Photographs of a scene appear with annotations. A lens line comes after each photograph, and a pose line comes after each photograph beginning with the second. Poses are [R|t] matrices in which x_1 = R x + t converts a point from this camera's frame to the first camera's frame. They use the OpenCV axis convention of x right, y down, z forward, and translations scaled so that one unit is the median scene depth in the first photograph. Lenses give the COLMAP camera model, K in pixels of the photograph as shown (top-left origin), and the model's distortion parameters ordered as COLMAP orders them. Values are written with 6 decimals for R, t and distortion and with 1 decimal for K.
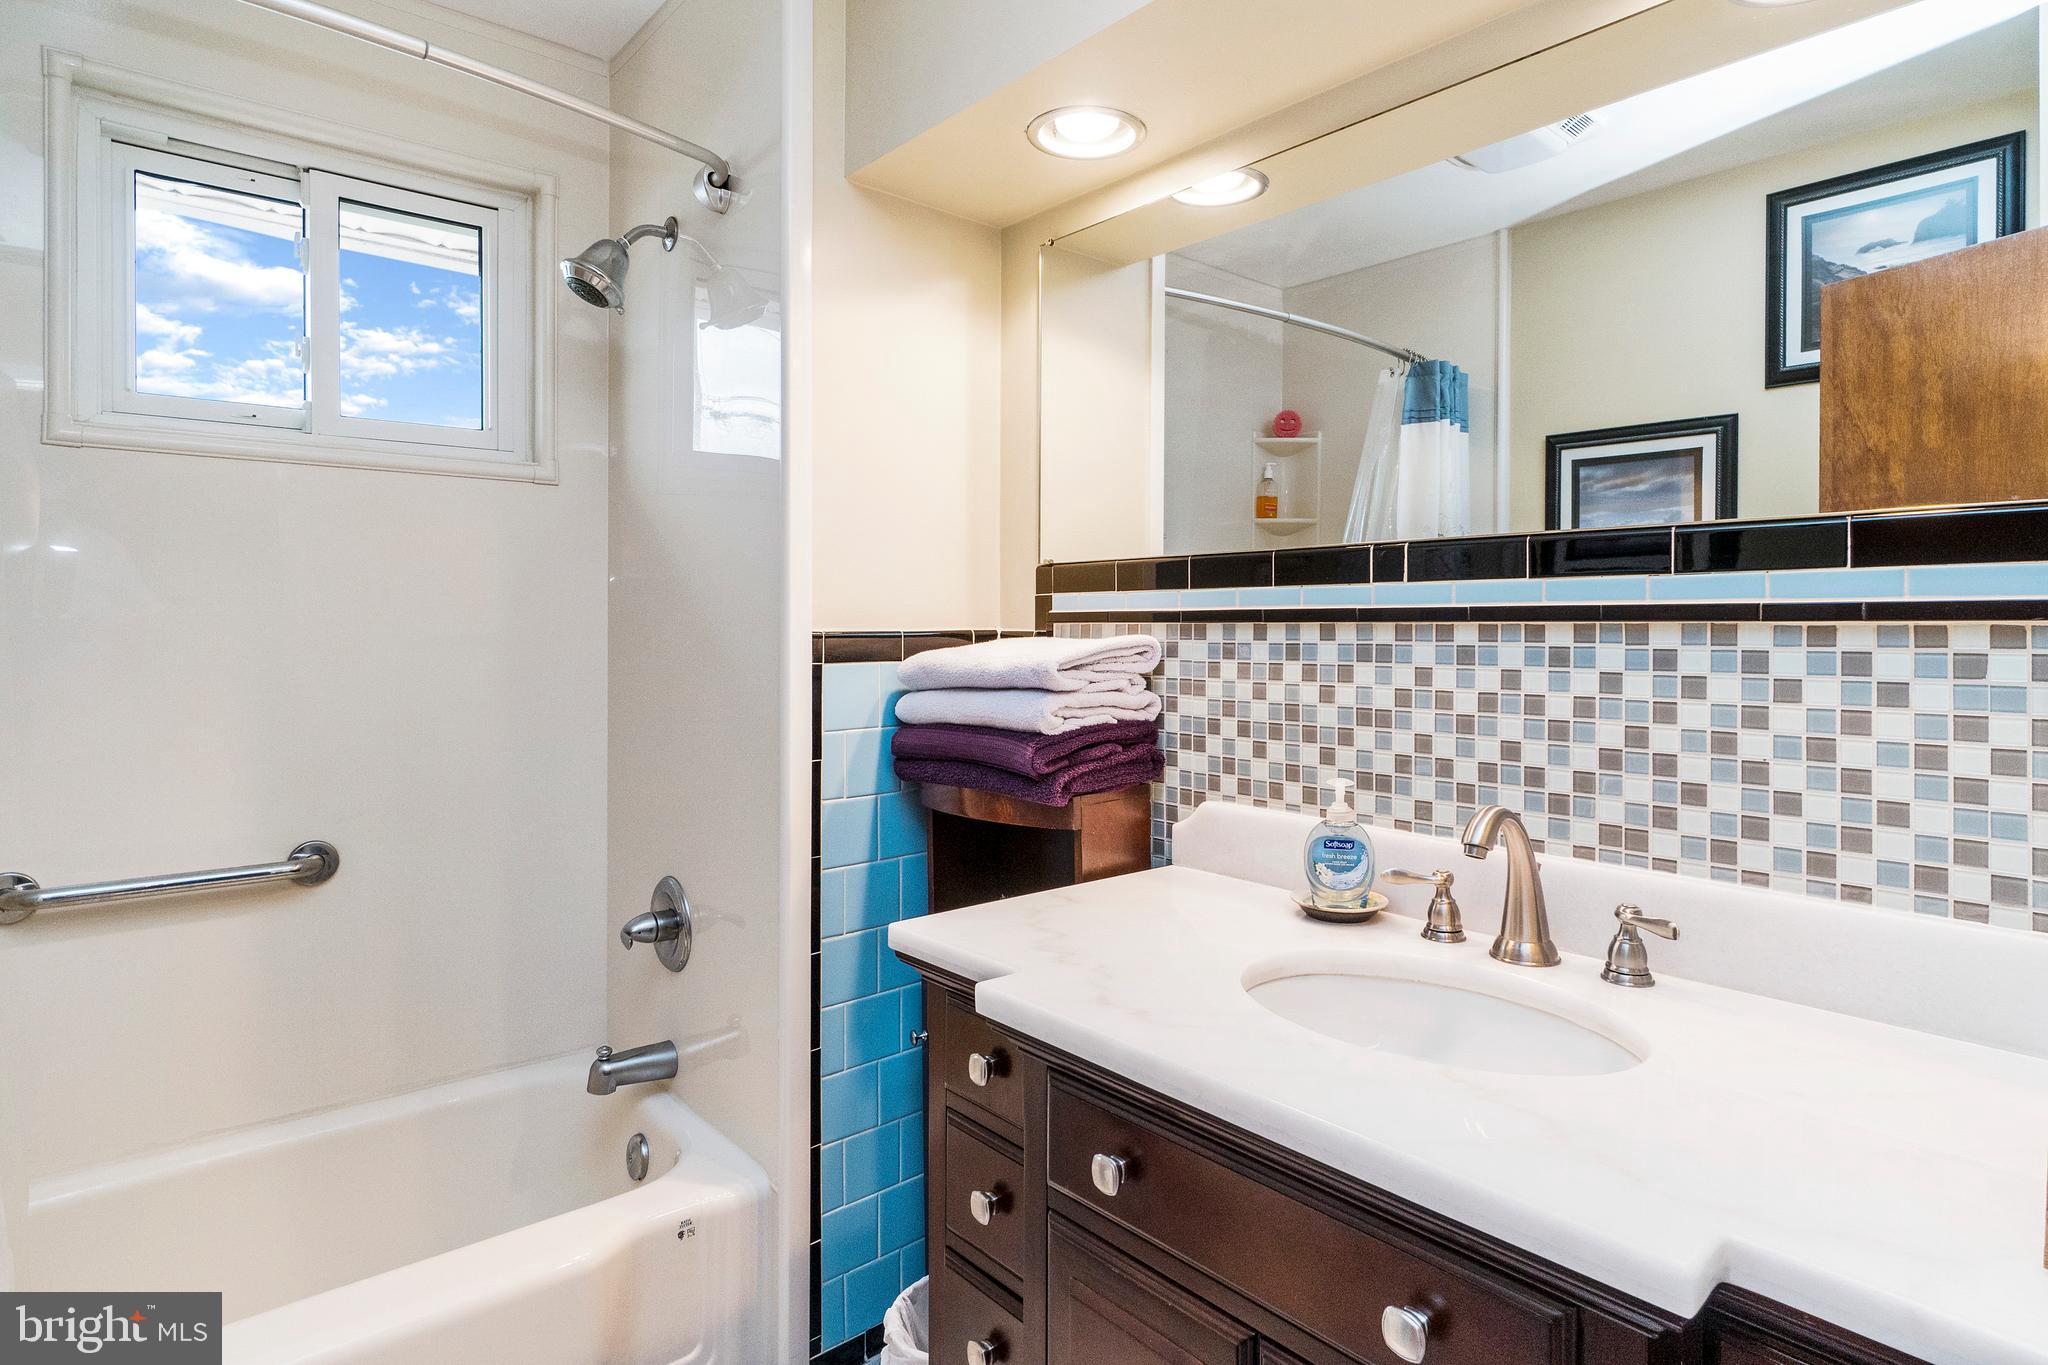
lens RADIAL K [[1175.5, 0, 1021.5], [0, 1175.5, 680.8], [0, 0, 1]] dist [-0.030517, 0.000972]
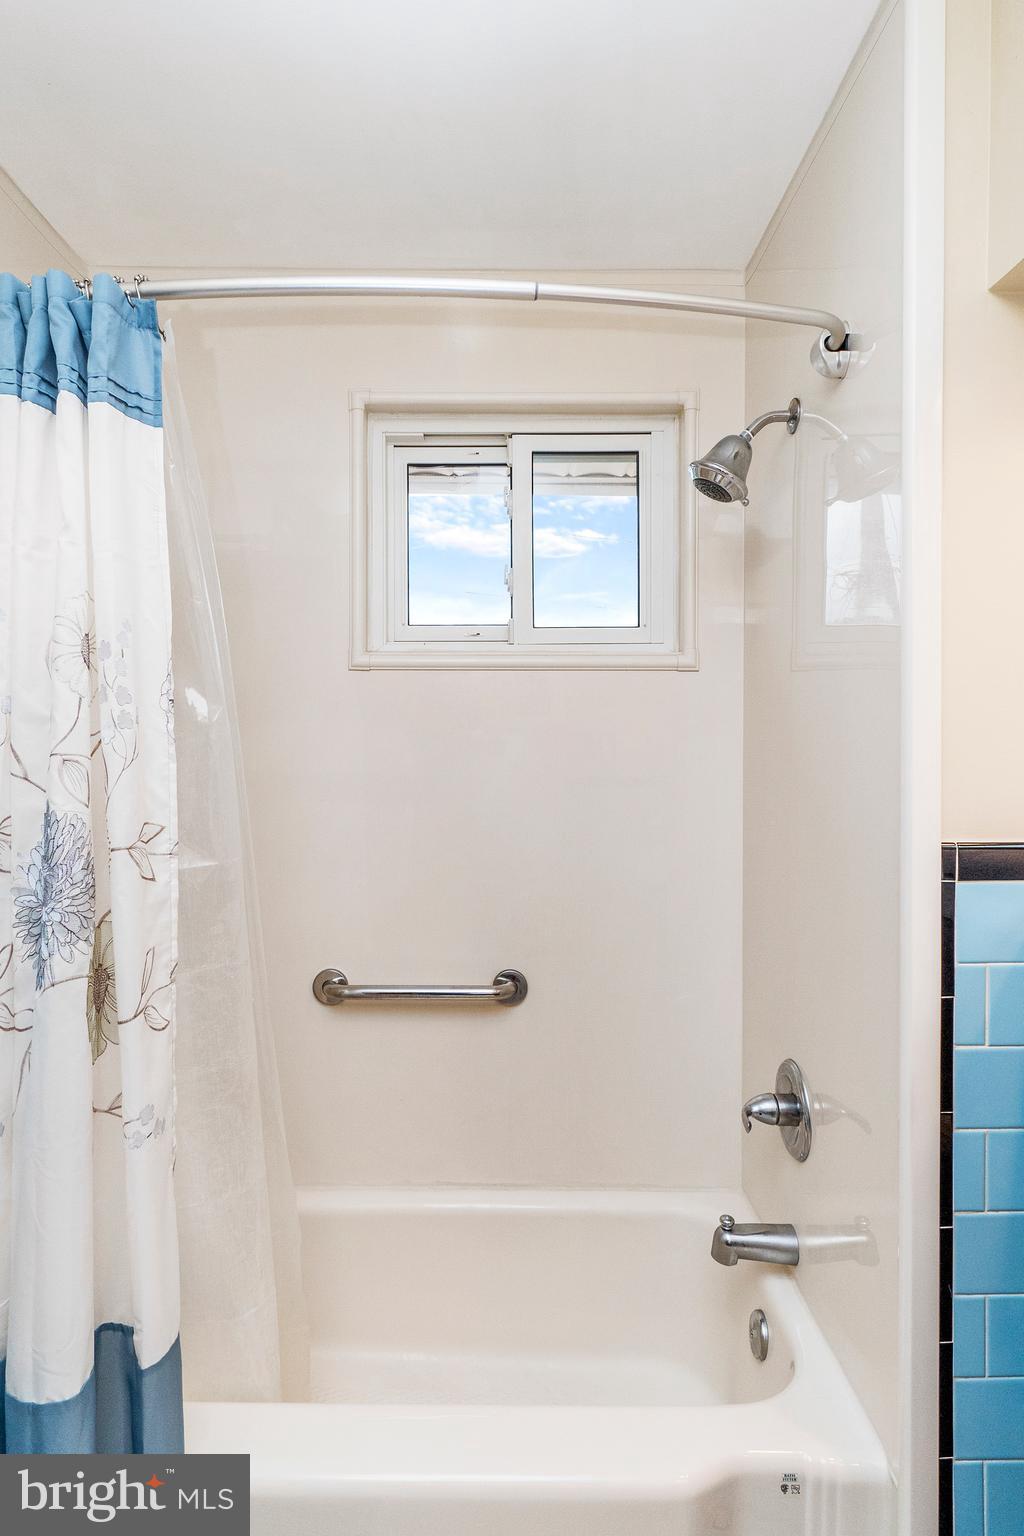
lens RADIAL K [[867.8, 0, 510.9], [0, 867.8, 765.3], [0, 0, 1]] dist [0.002495, 0.000661]
pose [[0.781970, -0.001154, -0.623315, -0.027535], [-0.006467, 0.999929, -0.009964, -0.076100], [0.623283, 0.011823, 0.781907, 0.276091]]
